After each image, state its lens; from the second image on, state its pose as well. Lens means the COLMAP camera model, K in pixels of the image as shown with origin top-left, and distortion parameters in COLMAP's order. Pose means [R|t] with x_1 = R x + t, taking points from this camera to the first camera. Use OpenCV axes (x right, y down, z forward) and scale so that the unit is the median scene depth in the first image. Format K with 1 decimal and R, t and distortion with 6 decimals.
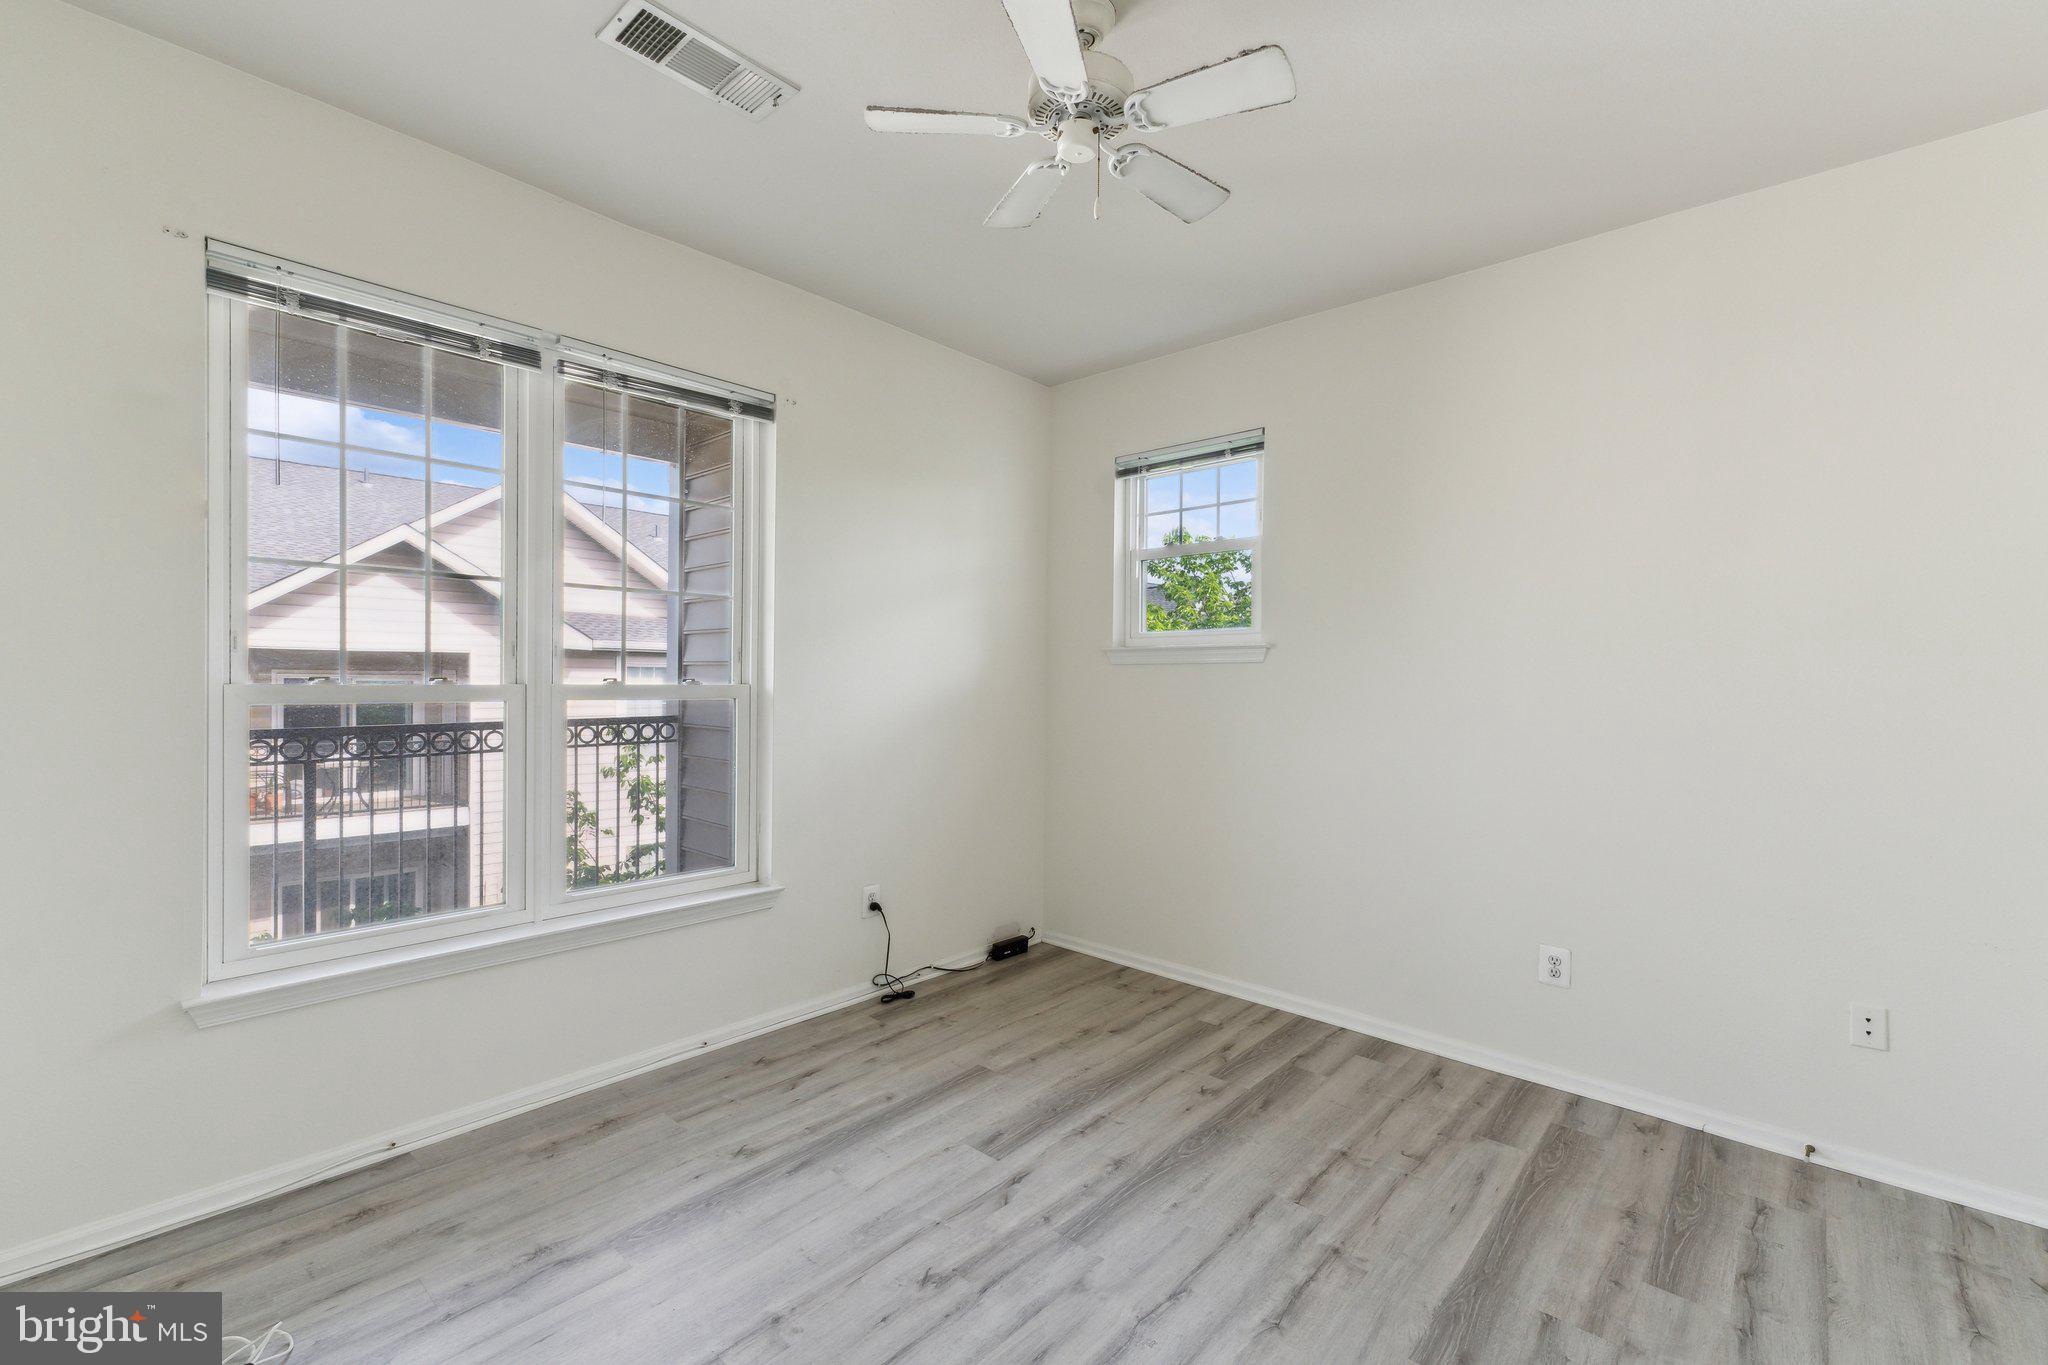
lens RADIAL K [[883.4, 0, 1020.8], [0, 883.4, 703.2], [0, 0, 1]] dist [0.003986, 0.000259]
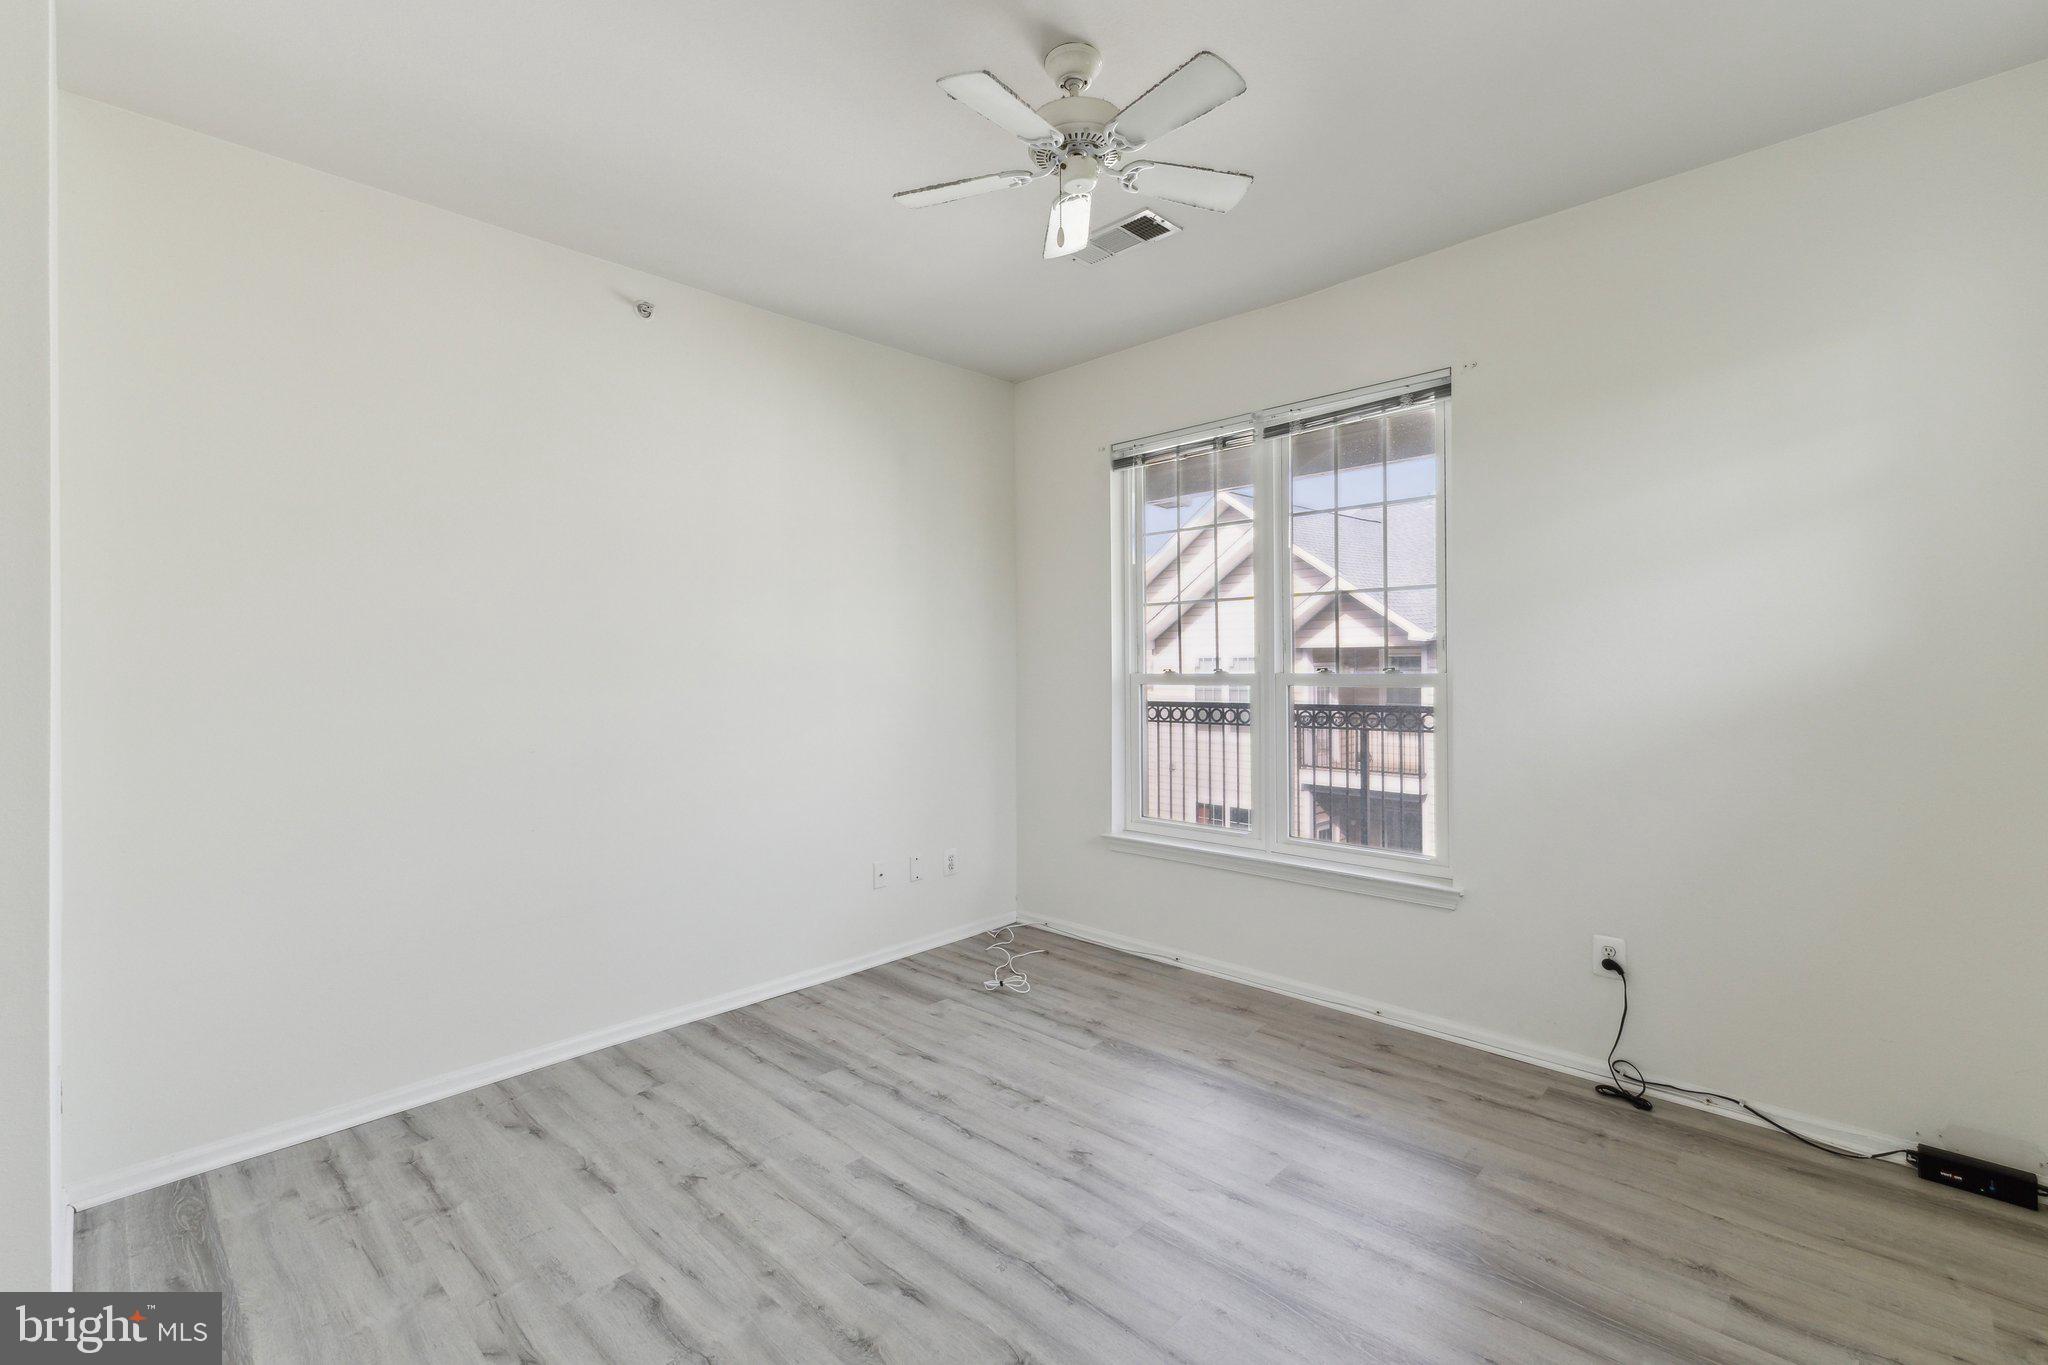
lens RADIAL K [[870.0, 0, 1035.8], [0, 870.0, 682.5], [0, 0, 1]] dist [0.004153, 0.000240]
pose [[-0.016885, 0.009017, -0.999817, 0.853233], [-0.021516, 0.999725, 0.009379, -0.020749], [0.999626, 0.021670, -0.016686, 0.716598]]
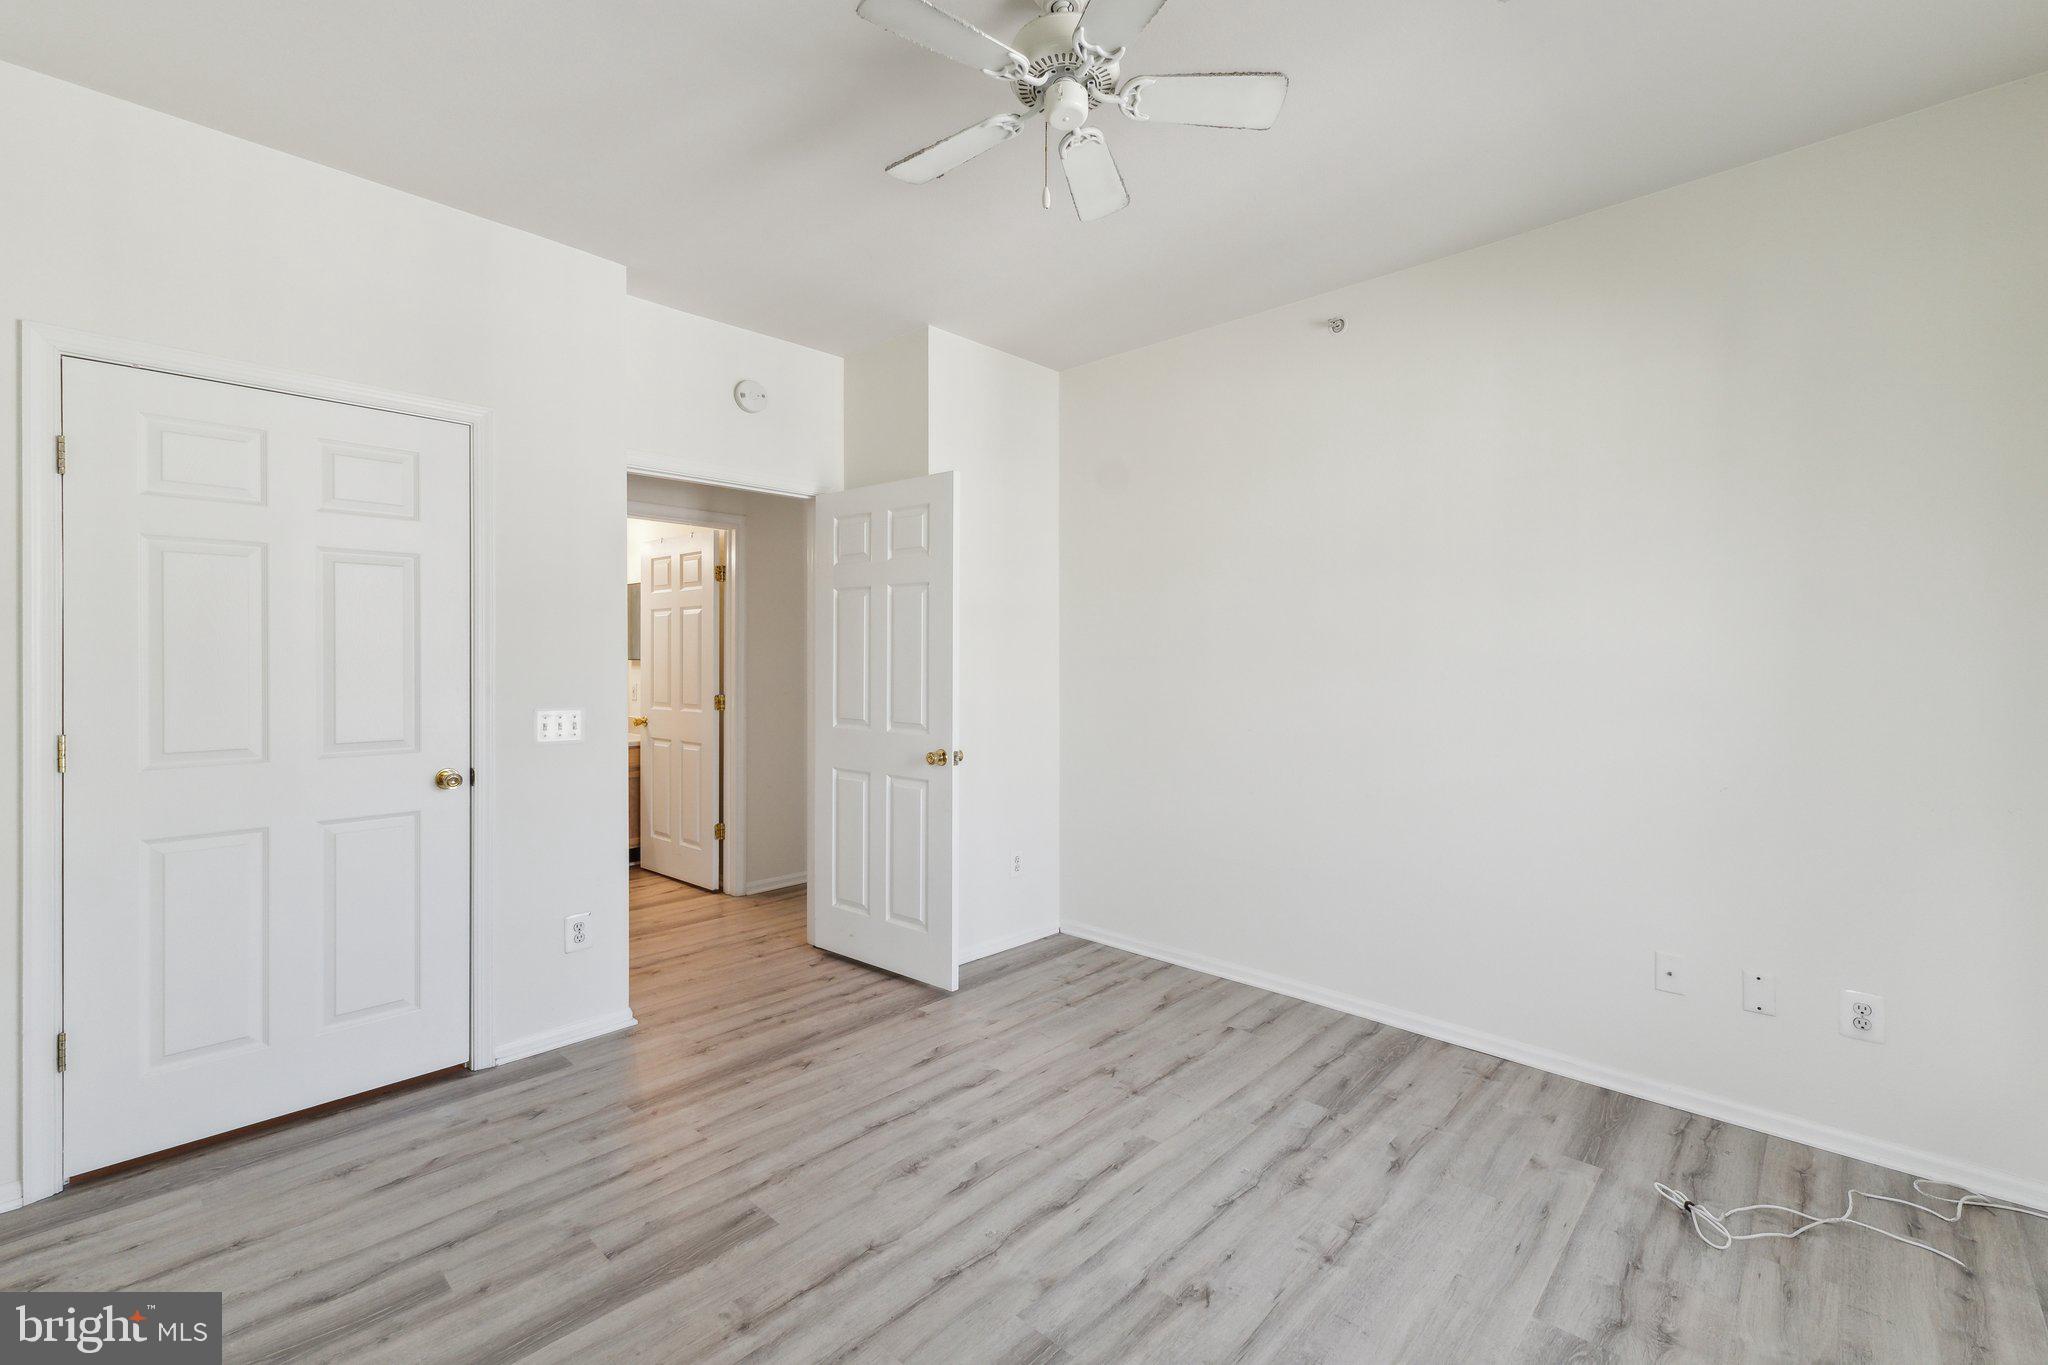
lens RADIAL K [[893.5, 0, 1047.4], [0, 893.5, 664.7], [0, 0, 1]] dist [0.002534, 0.000023]
pose [[-0.999851, -0.016885, -0.003635, 0.060735], [-0.016994, 0.999330, 0.032402, -0.044931], [0.003085, 0.032459, -0.999468, 1.474992]]
